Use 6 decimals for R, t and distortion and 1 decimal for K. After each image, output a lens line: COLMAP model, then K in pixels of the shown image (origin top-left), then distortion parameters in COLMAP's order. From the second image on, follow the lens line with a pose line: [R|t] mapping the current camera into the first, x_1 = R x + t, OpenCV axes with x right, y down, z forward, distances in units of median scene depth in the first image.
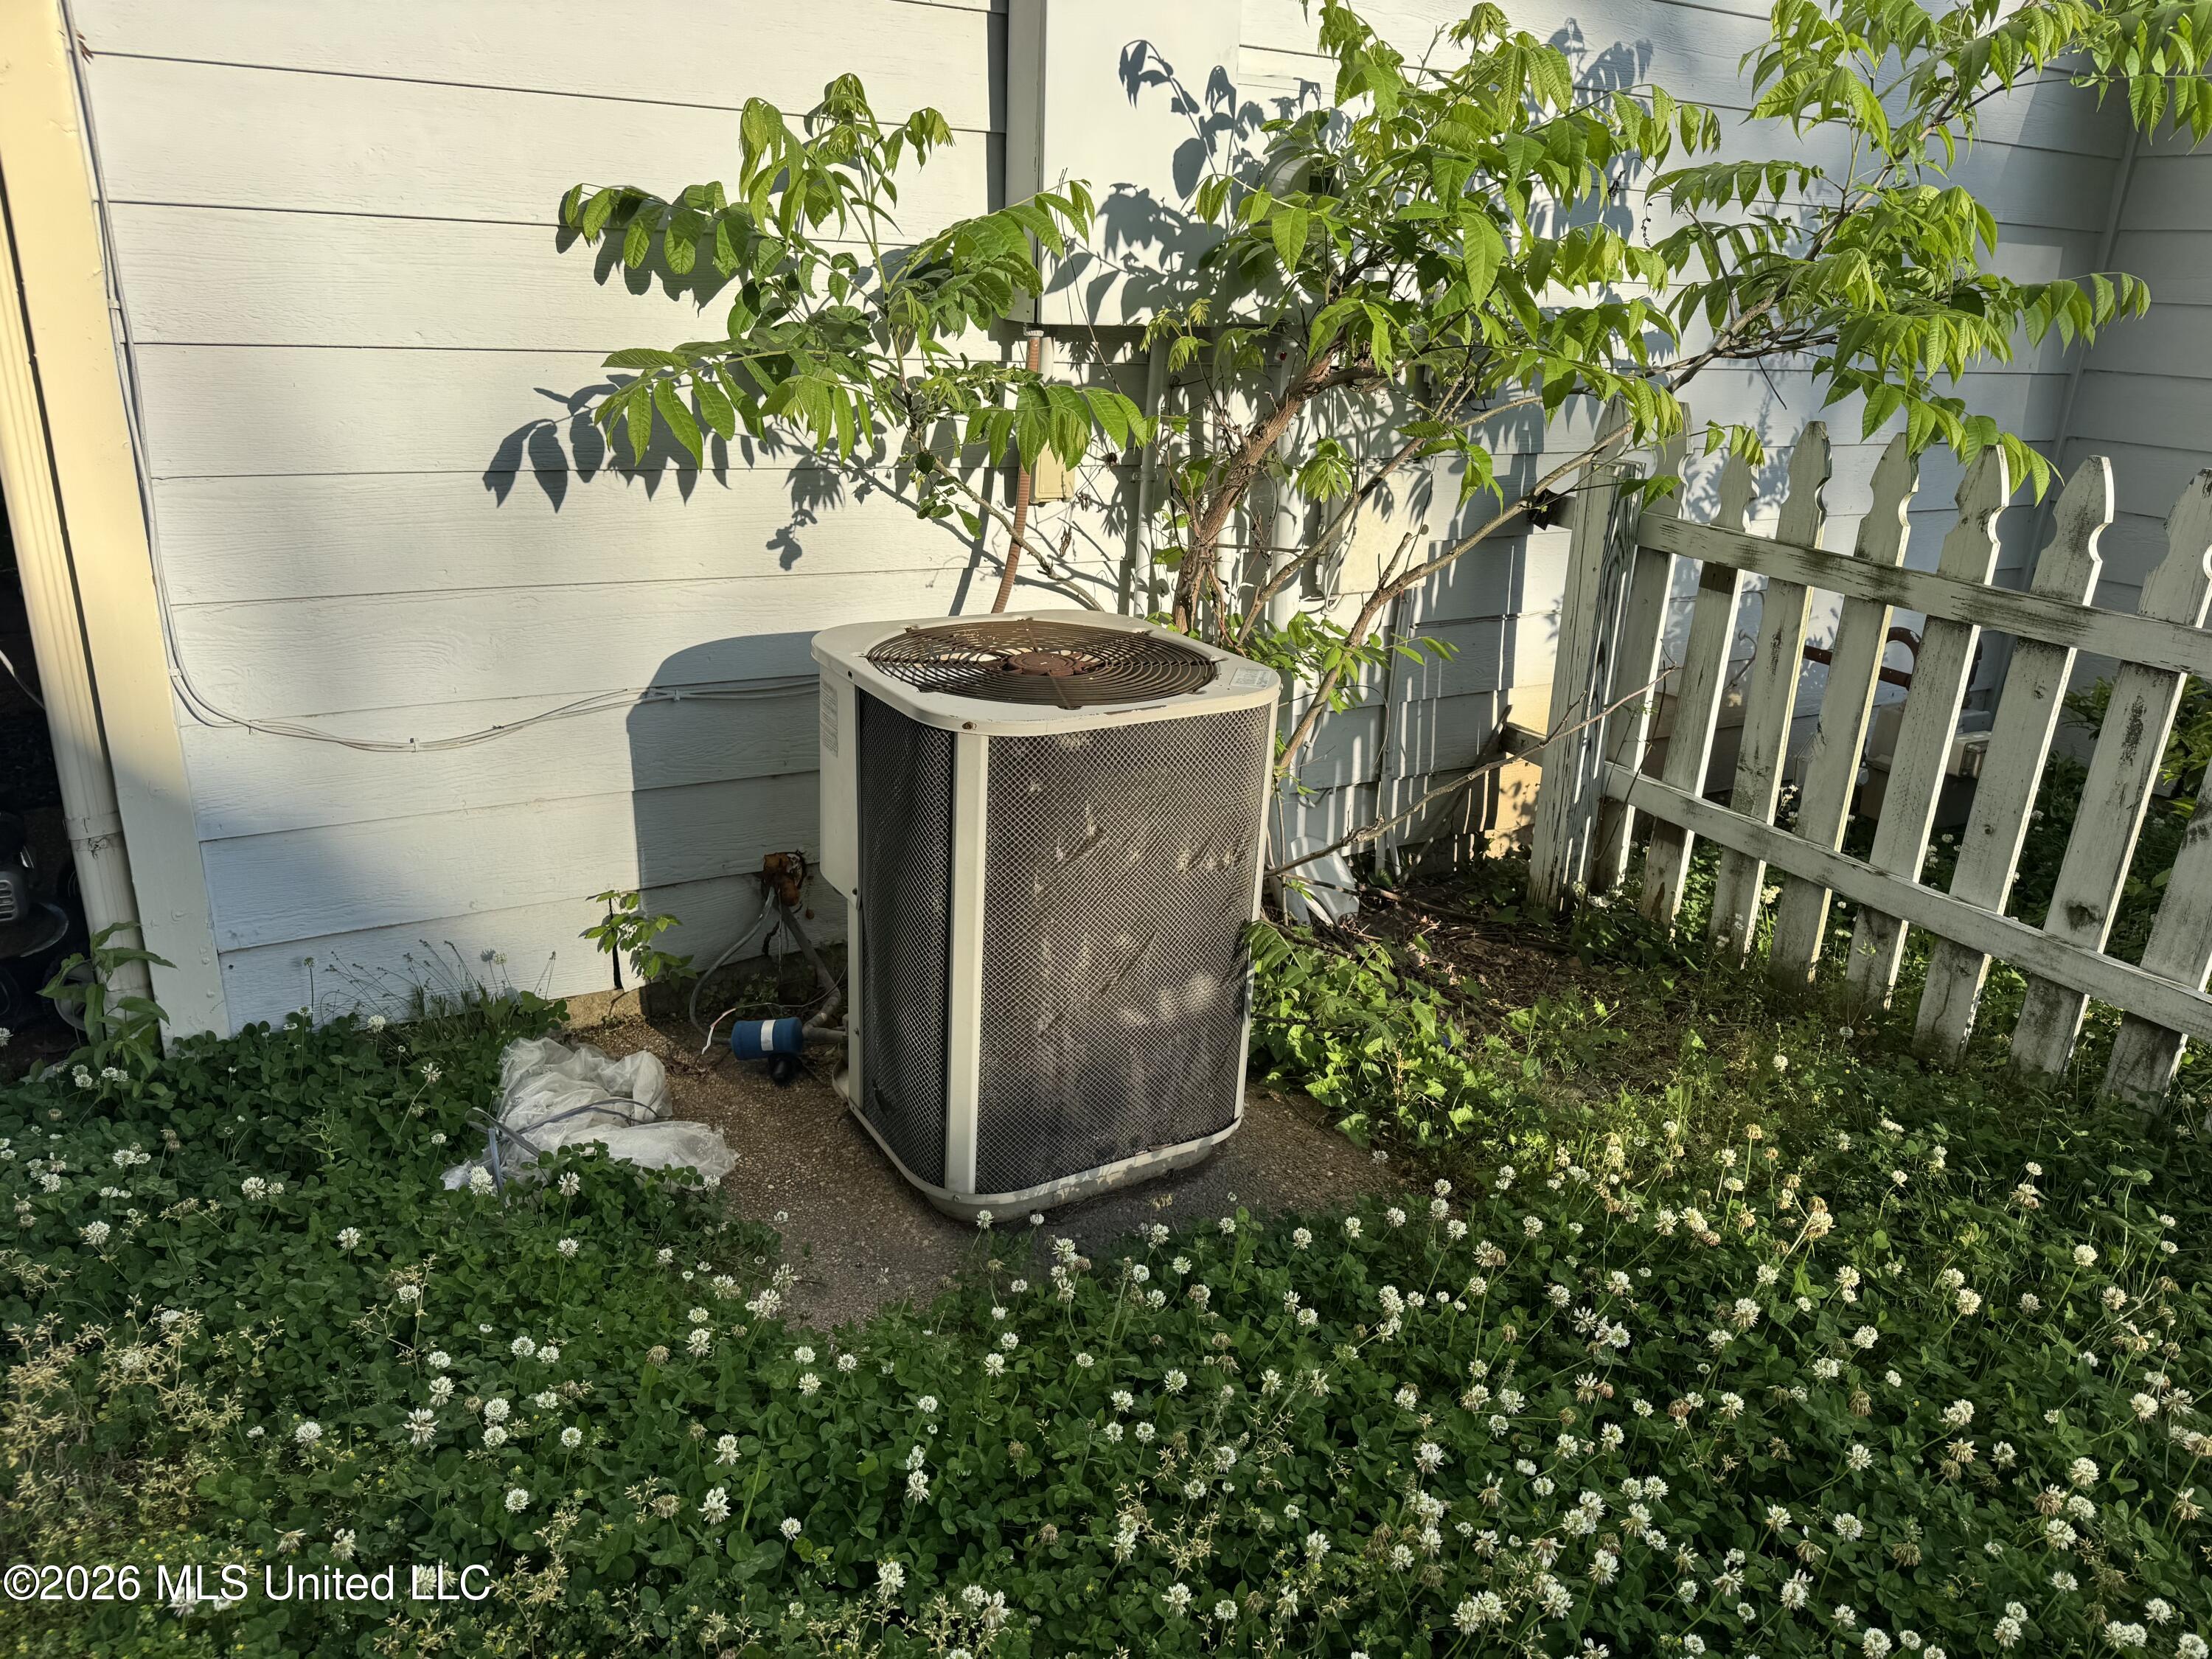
lens RADIAL K [[1598.1, 0, 1106.0], [0, 1598.1, 829.5], [0, 0, 1]] dist [-0.001916, -0.002226]
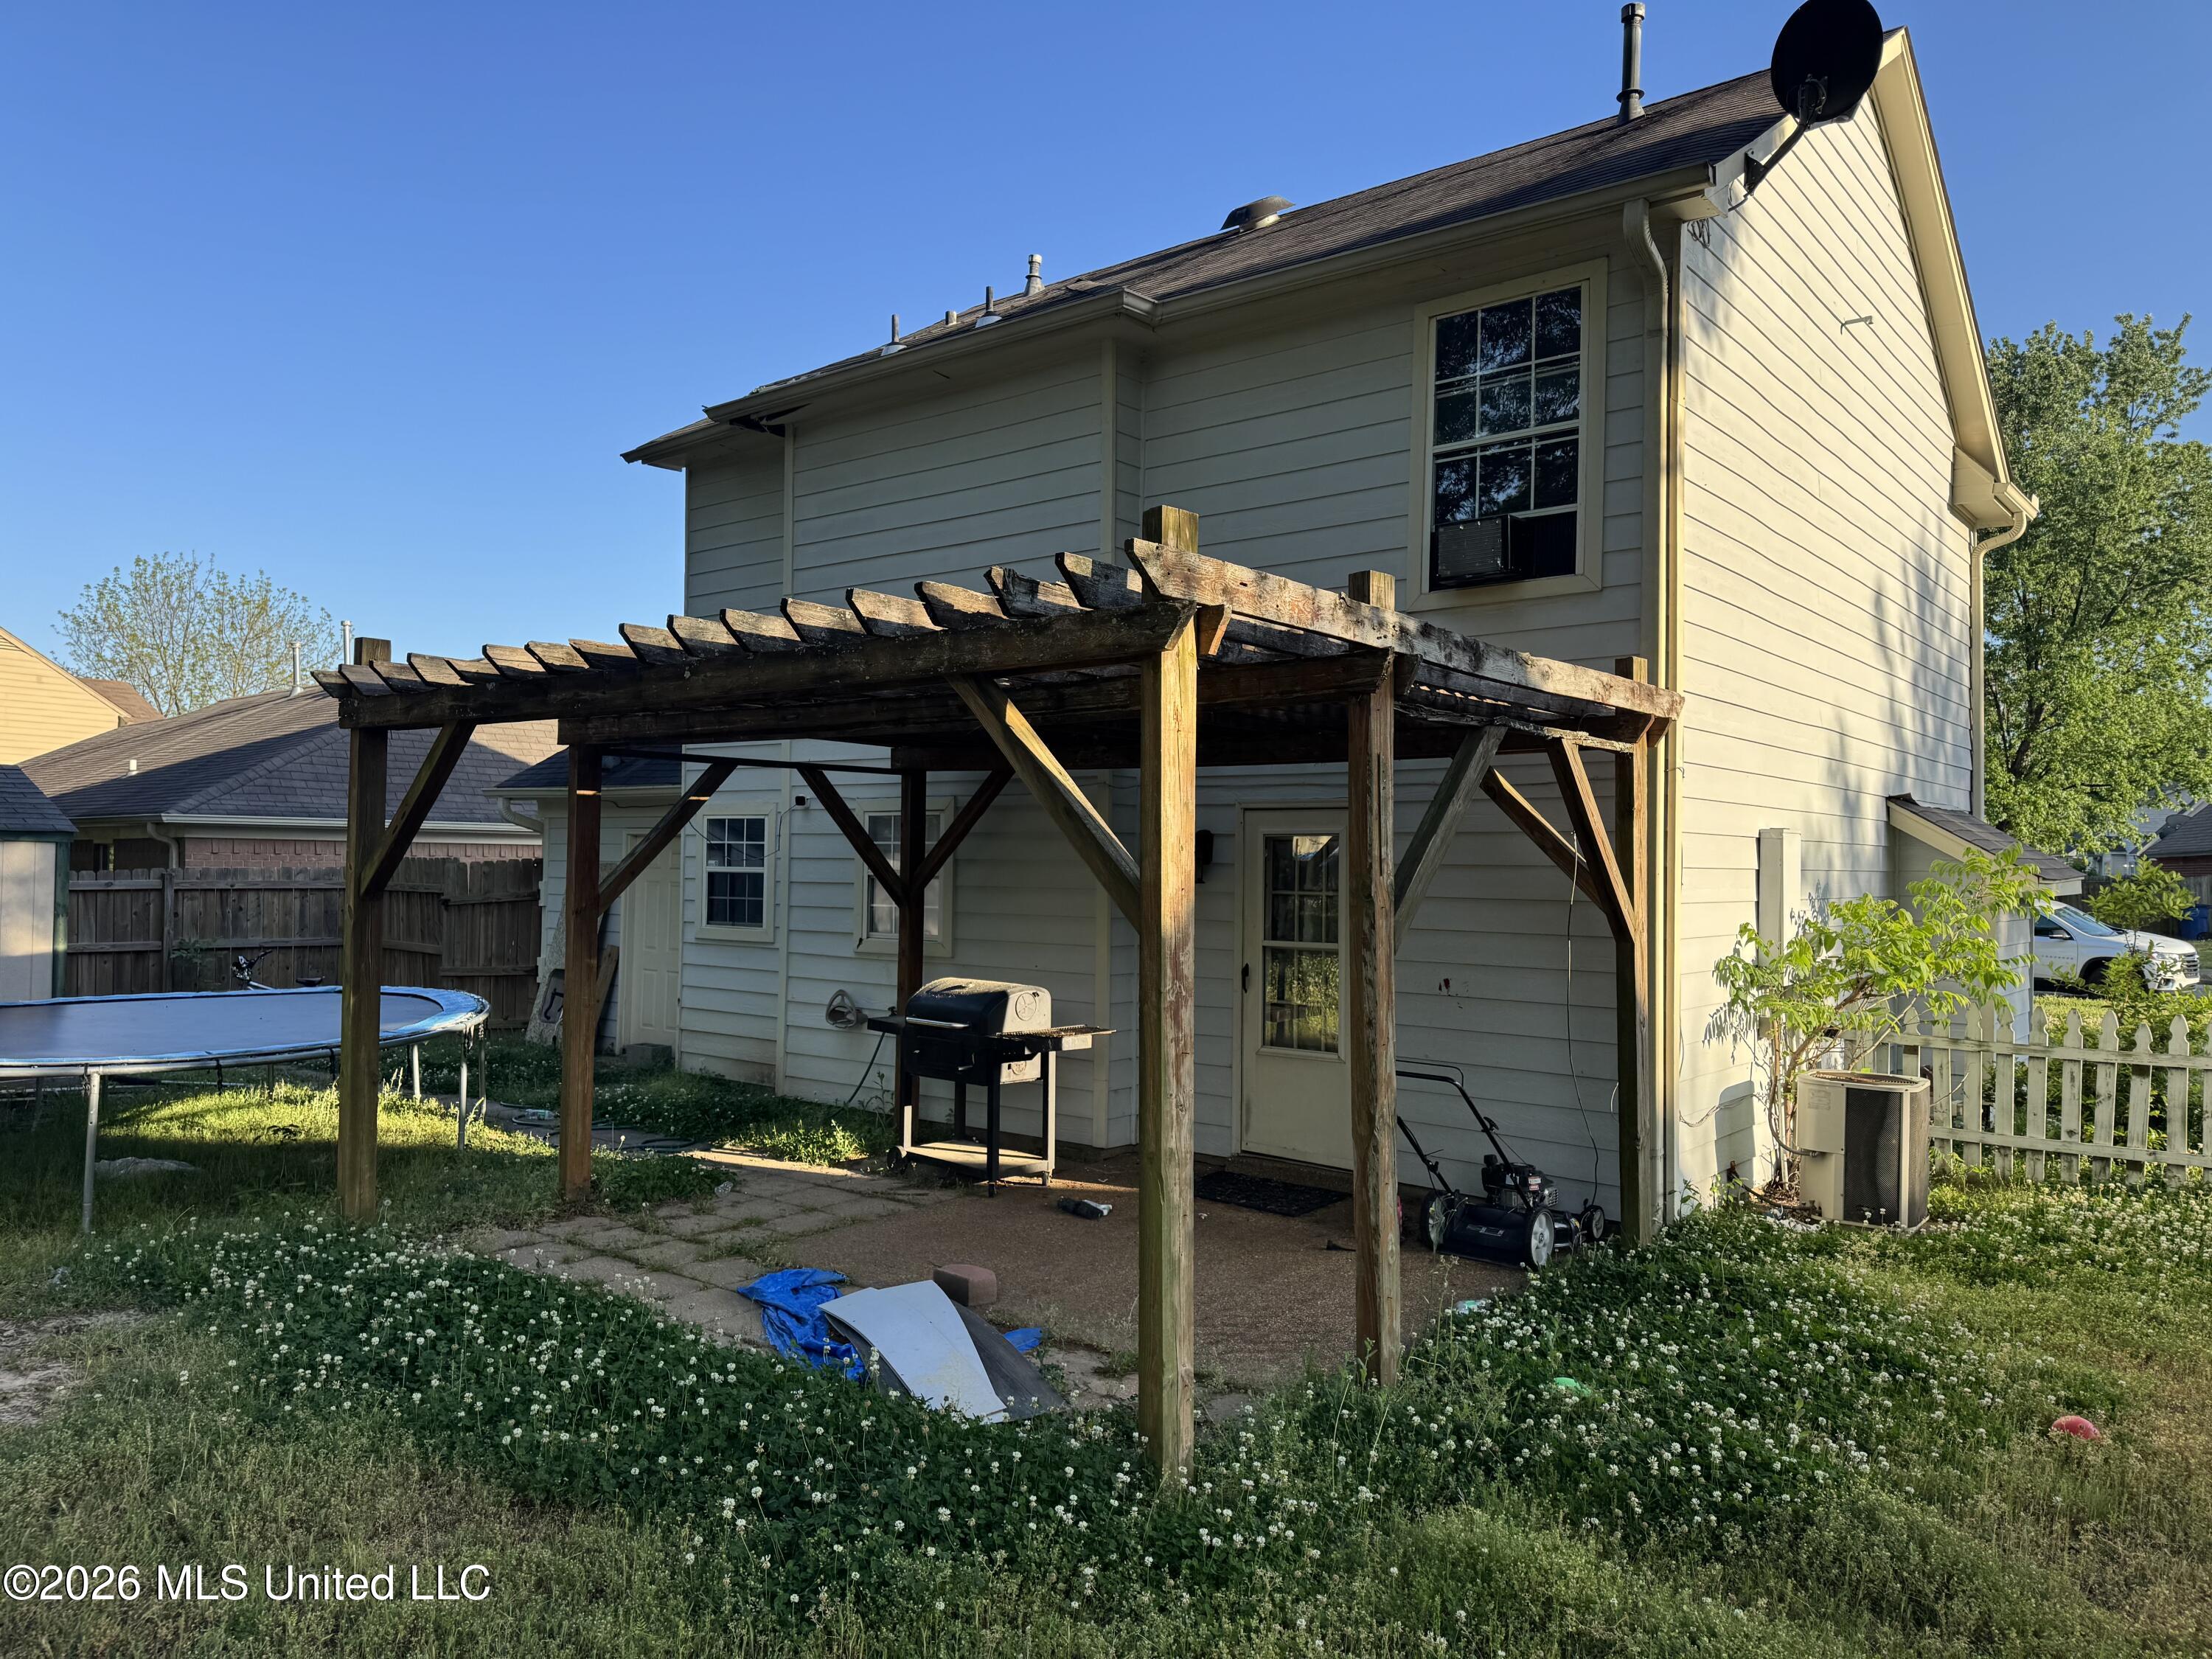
lens RADIAL K [[1524.8, 0, 1106.0], [0, 1524.8, 829.5], [0, 0, 1]] dist [0.000407, -0.000330]
pose [[0.930427, -0.024614, 0.365651, -2.502699], [0.146107, 0.939934, -0.308508, 0.149412], [-0.336094, 0.340468, 0.878136, -1.399256]]
